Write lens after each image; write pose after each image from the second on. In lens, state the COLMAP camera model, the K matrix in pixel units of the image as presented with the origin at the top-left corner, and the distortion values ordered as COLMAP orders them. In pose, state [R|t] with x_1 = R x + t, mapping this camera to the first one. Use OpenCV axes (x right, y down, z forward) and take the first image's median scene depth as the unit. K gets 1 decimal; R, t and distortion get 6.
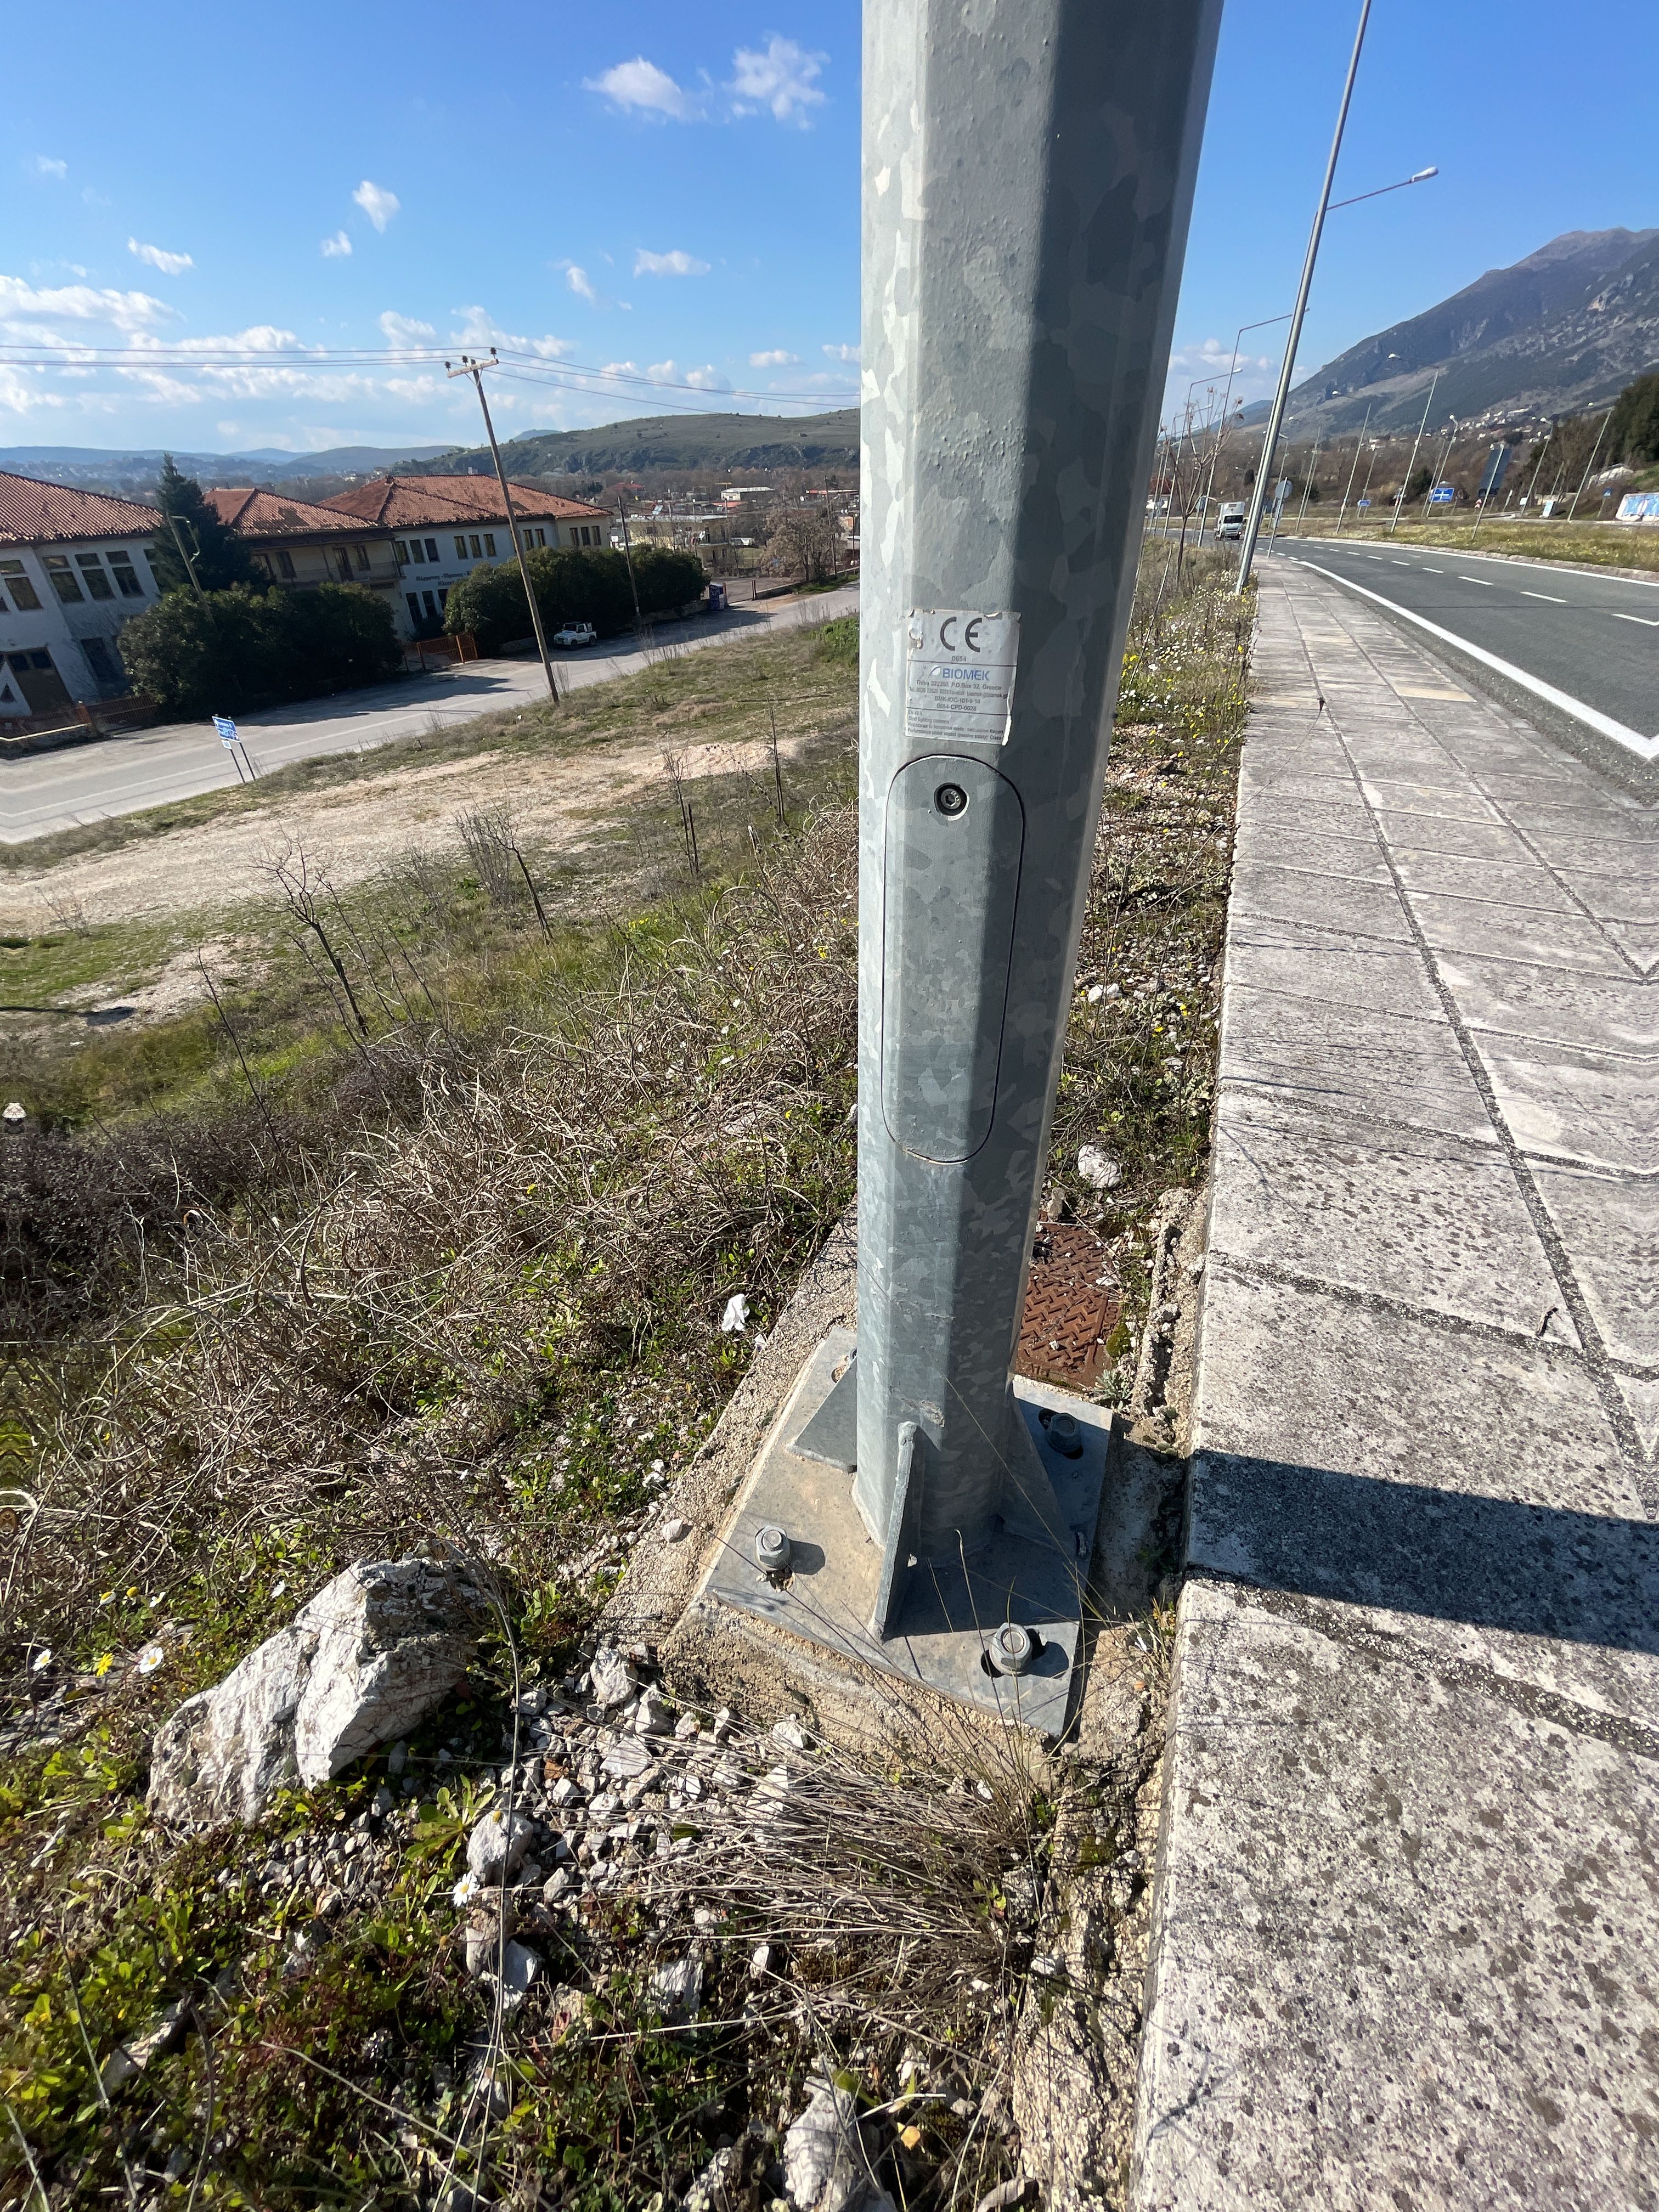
lens RADIAL K [[874.5, 0, 838.8], [0, 874.5, 1101.5], [0, 0, 1]] dist [-0.002026, -0.000078]
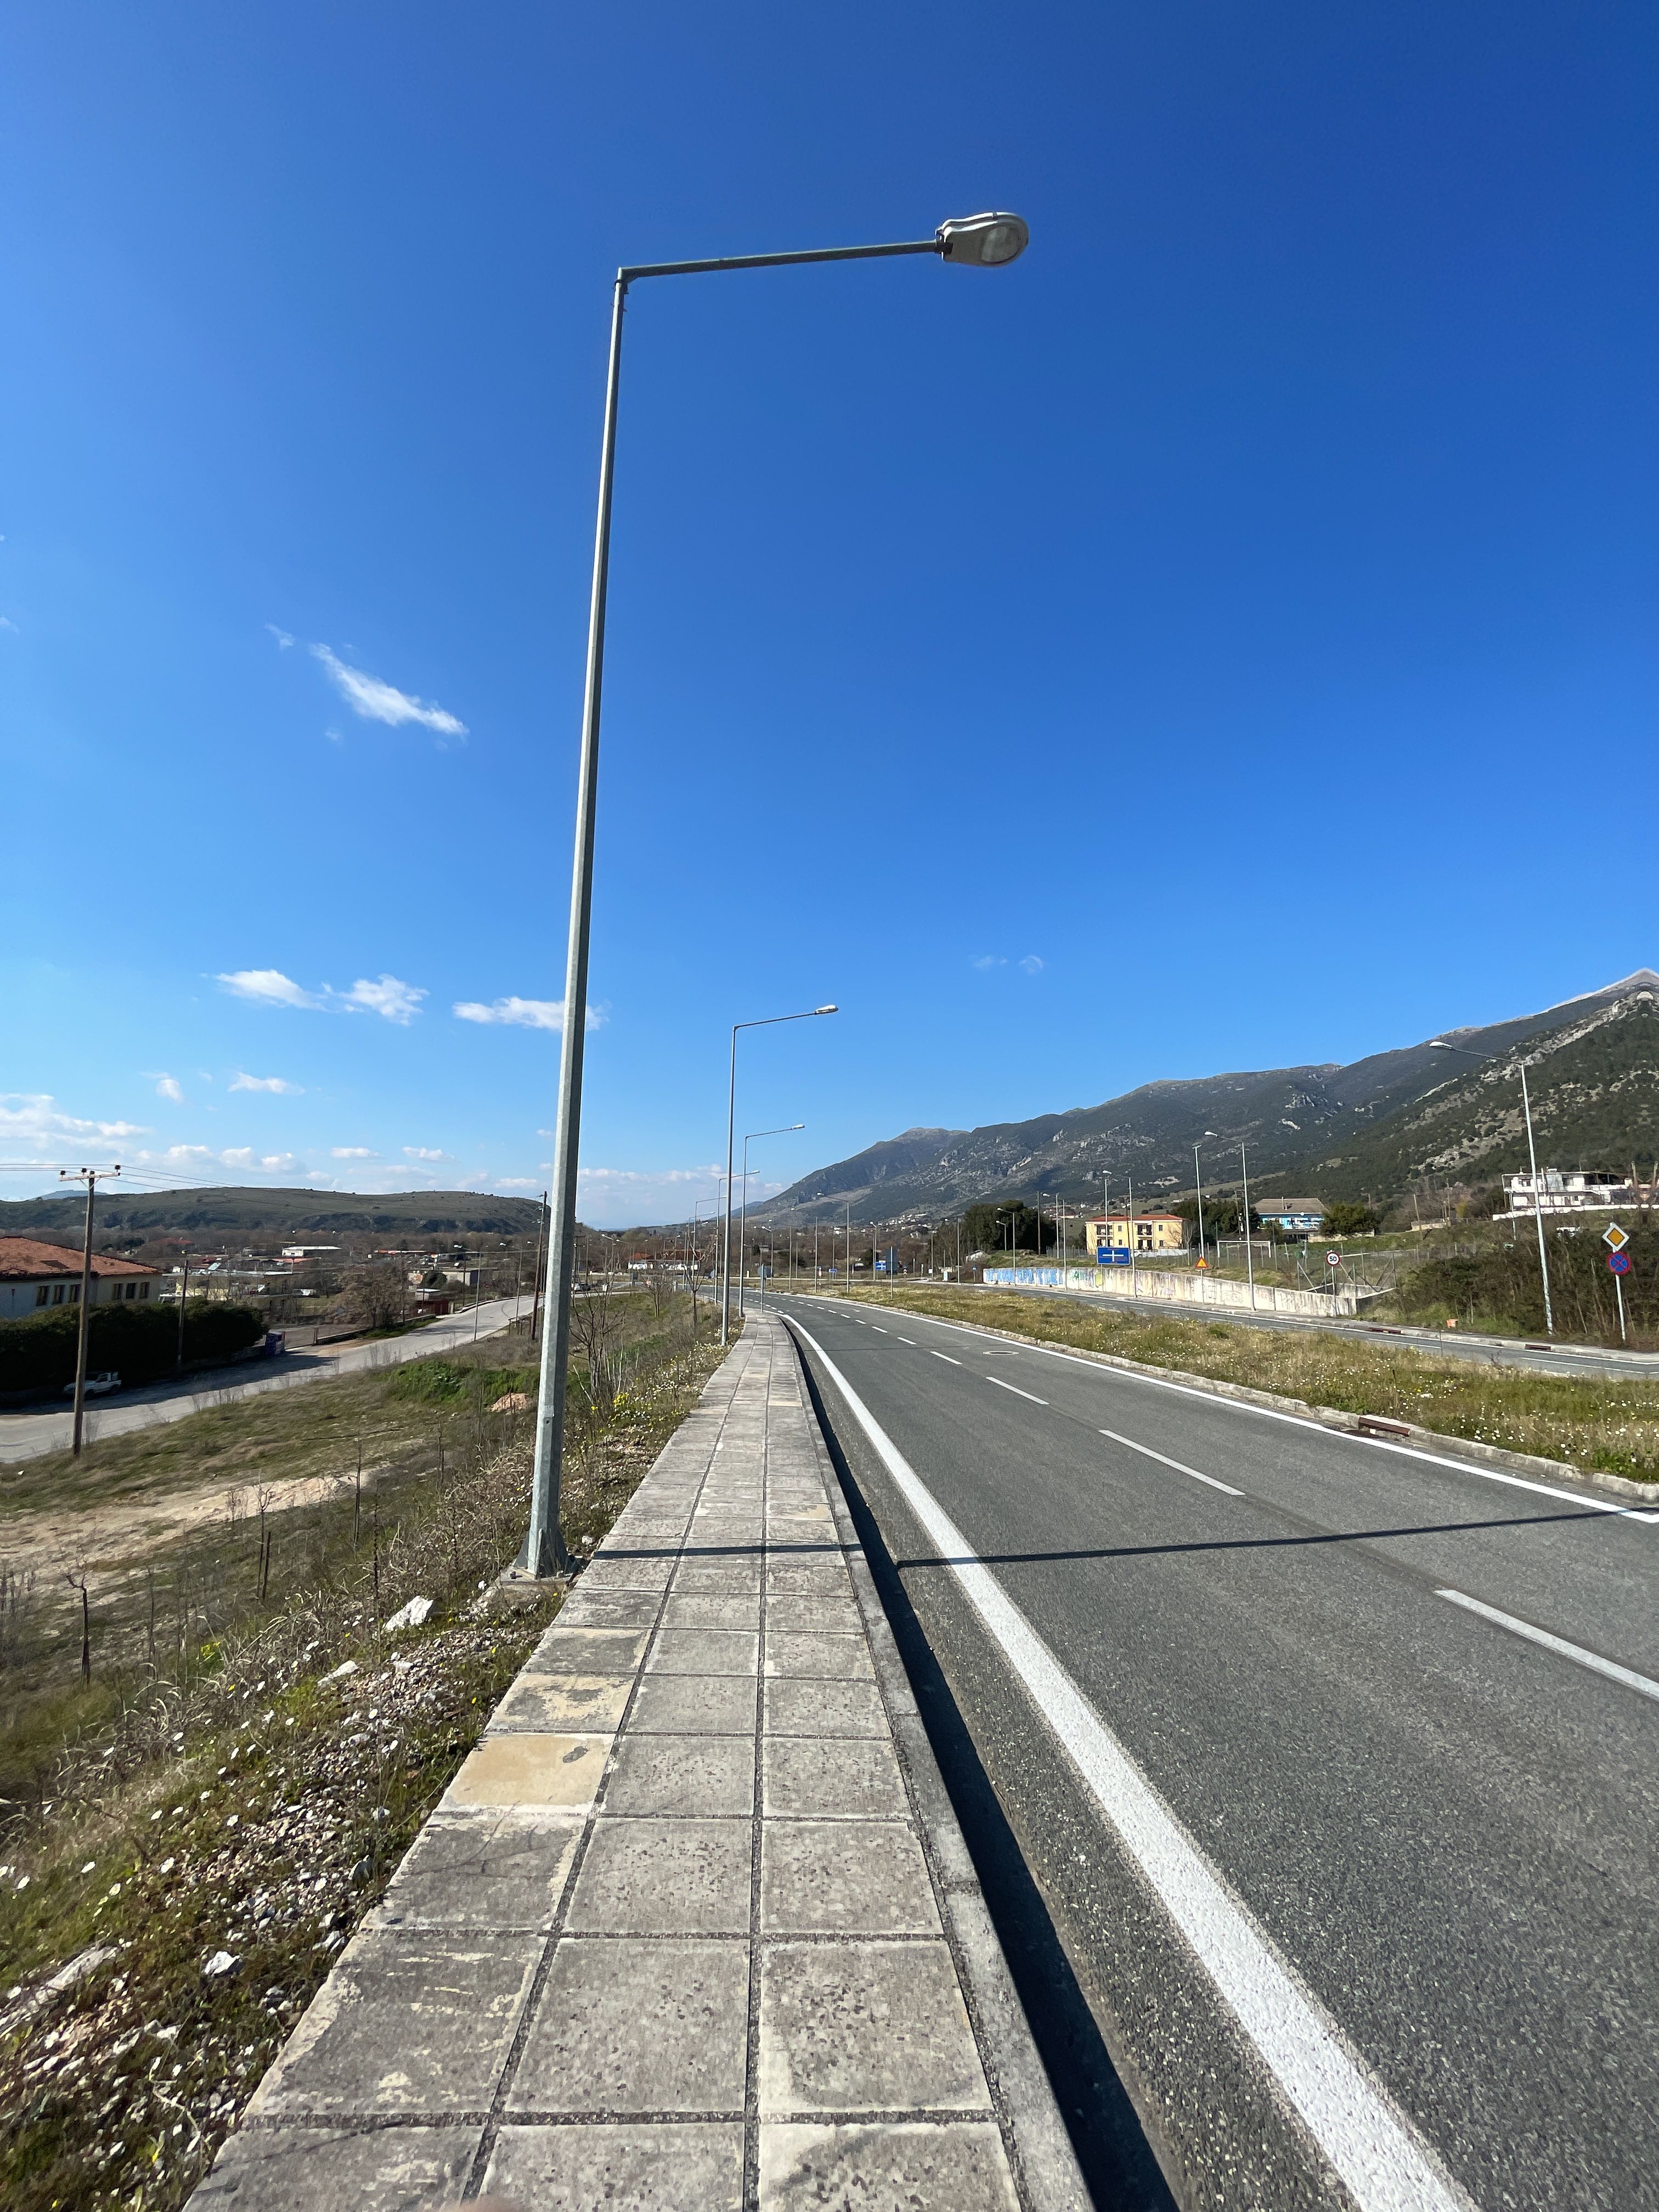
lens RADIAL K [[870.3, 0, 829.6], [0, 870.3, 1082.4], [0, 0, 1]] dist [-0.010382, 0.000400]
pose [[0.902143, 0.102499, 0.419084, -0.025011], [0.231240, 0.705186, -0.670254, 0.069783], [-0.364233, 0.701574, 0.612477, -0.141952]]
